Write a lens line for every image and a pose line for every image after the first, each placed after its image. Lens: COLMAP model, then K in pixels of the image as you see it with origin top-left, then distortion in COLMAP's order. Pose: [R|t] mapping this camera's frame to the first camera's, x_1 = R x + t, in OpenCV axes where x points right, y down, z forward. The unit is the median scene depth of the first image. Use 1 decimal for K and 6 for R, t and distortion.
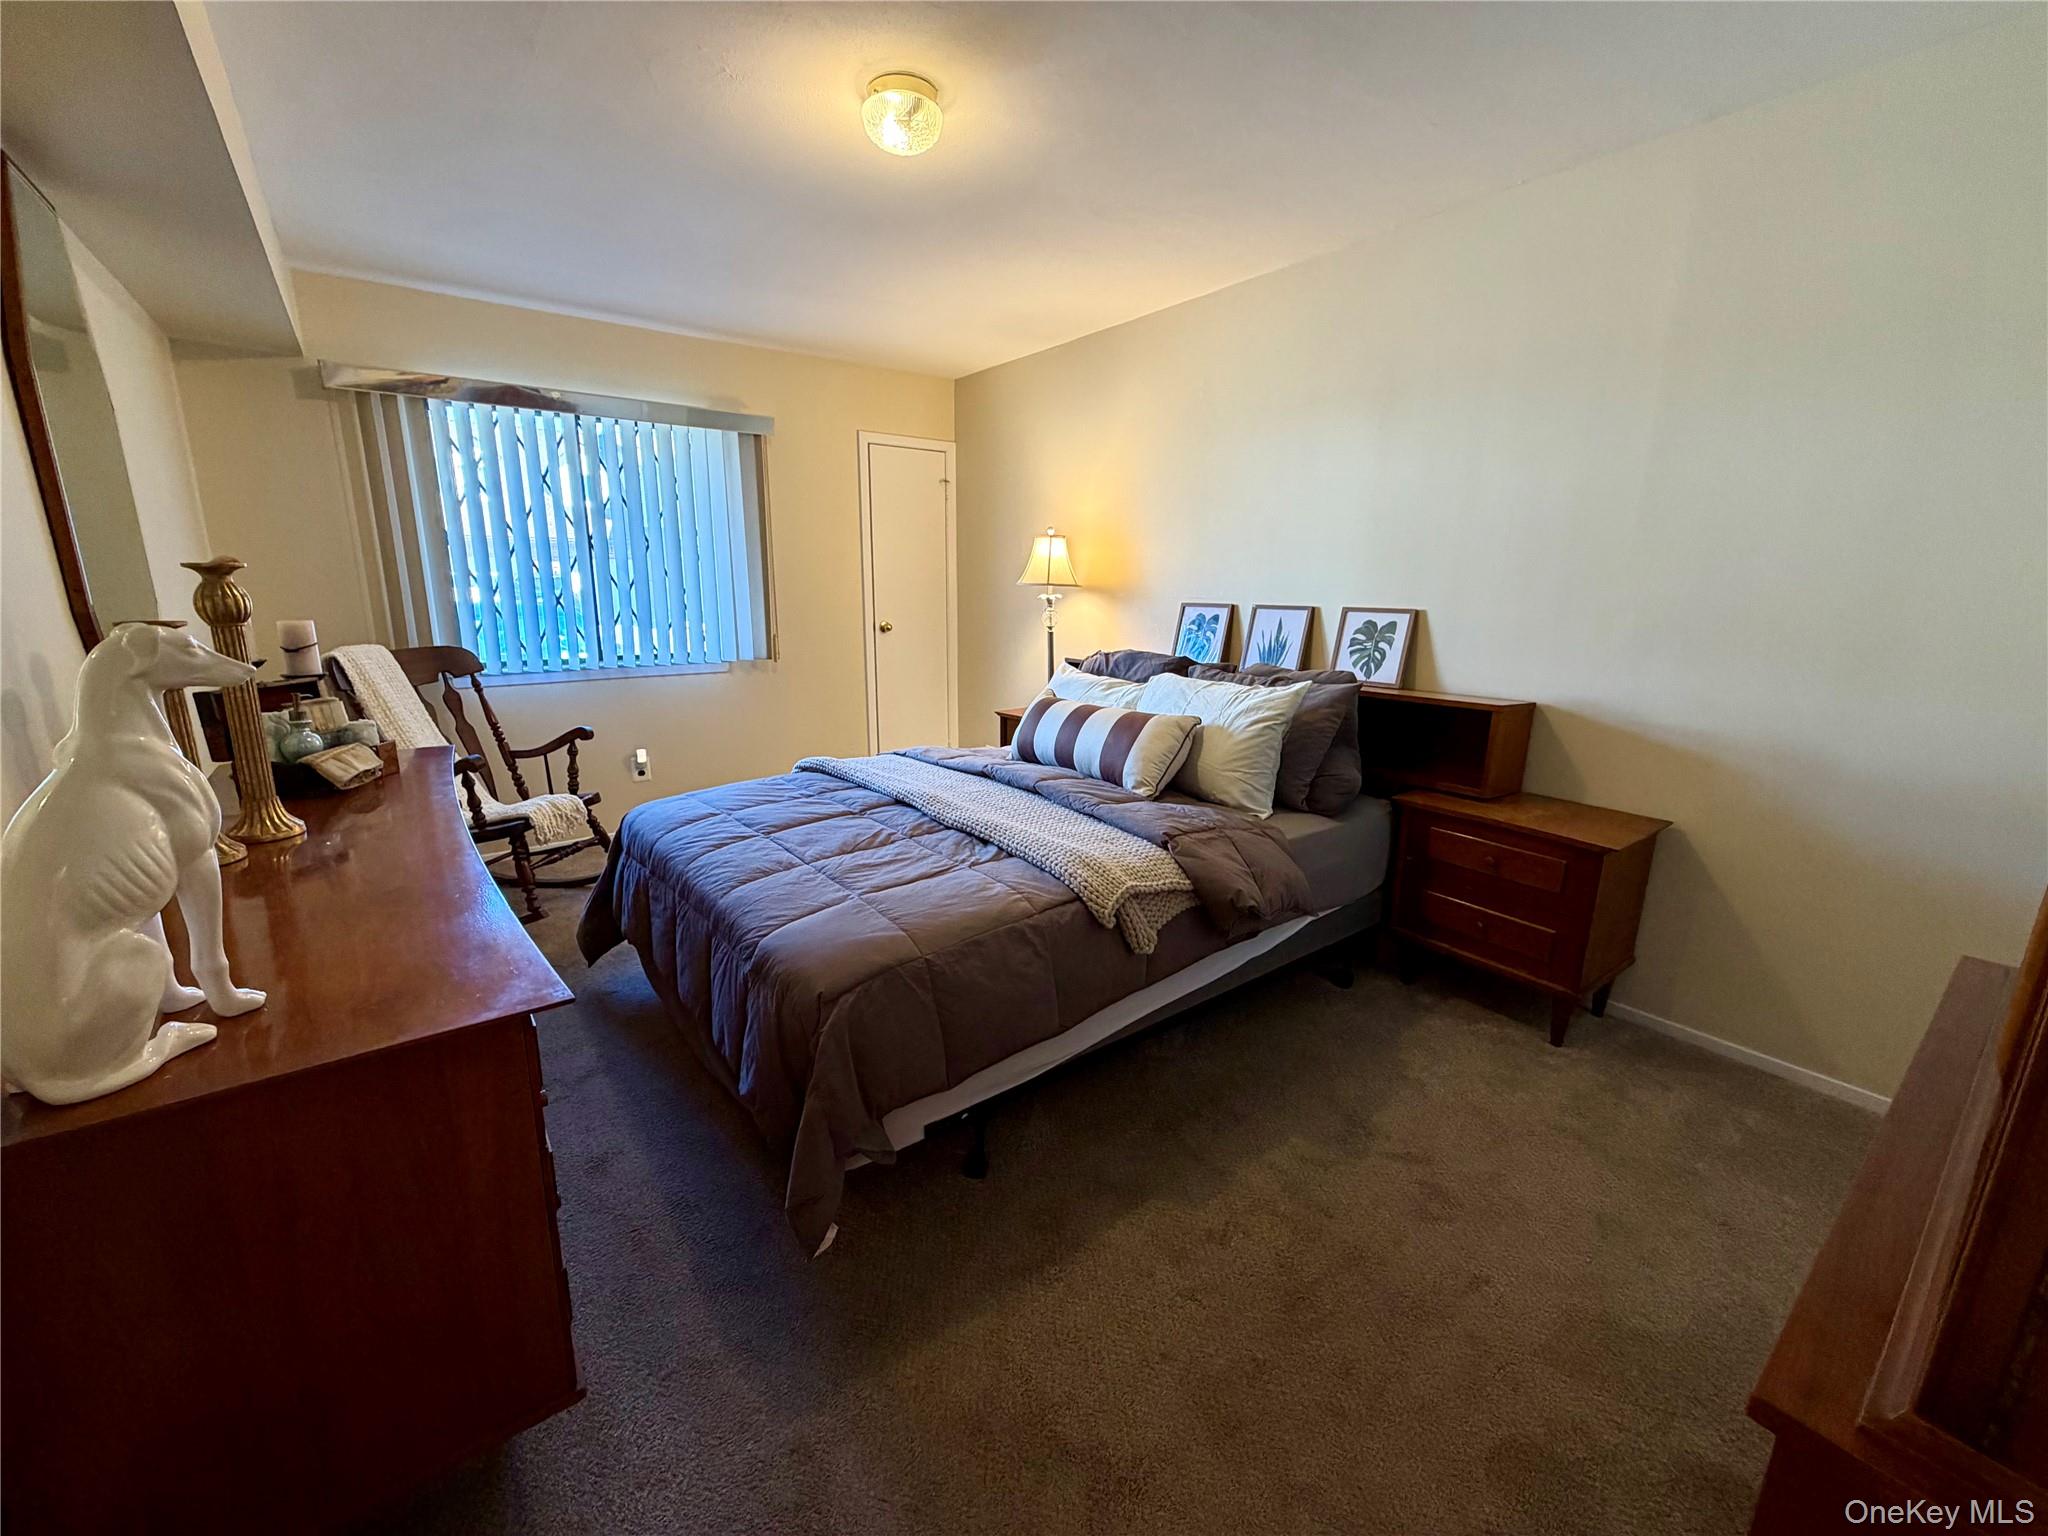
lens RADIAL K [[816.6, 0, 1018.7], [0, 816.6, 767.0], [0, 0, 1]] dist [0.000821, -0.000241]
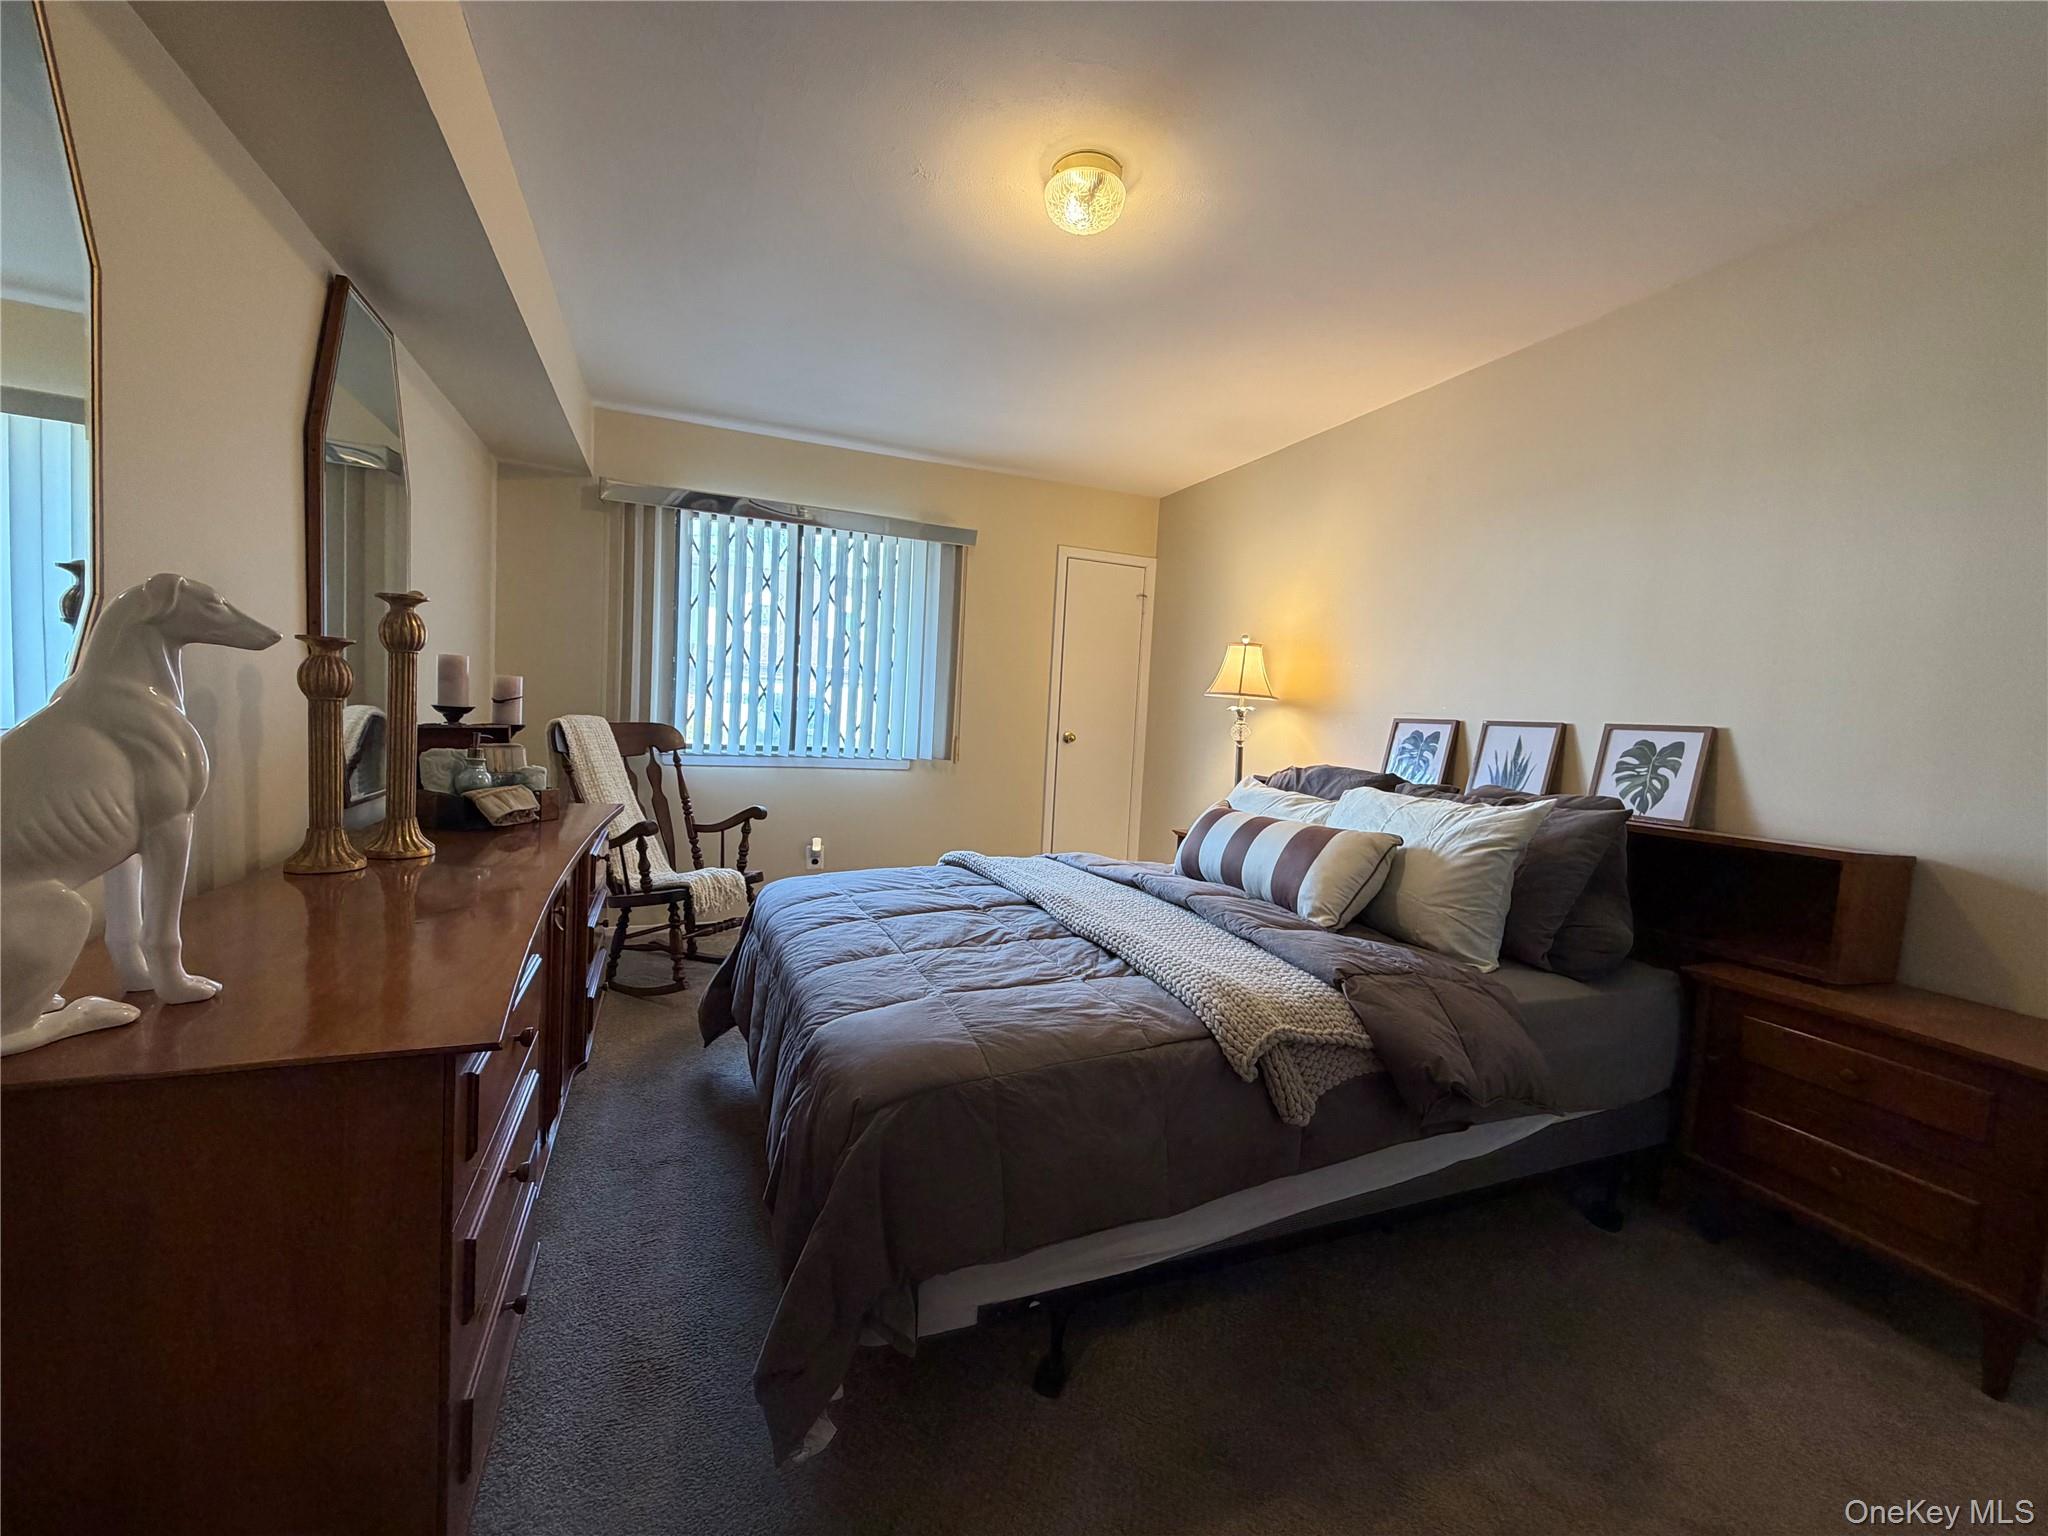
lens RADIAL K [[816.6, 0, 1019.1], [0, 816.6, 767.0], [0, 0, 1]] dist [0.000821, -0.000241]
pose [[0.964552, 0.060707, -0.256816, 0.058608], [-0.102508, 0.982951, -0.152645, 0.033329], [0.243171, 0.173559, 0.954330, 0.118500]]
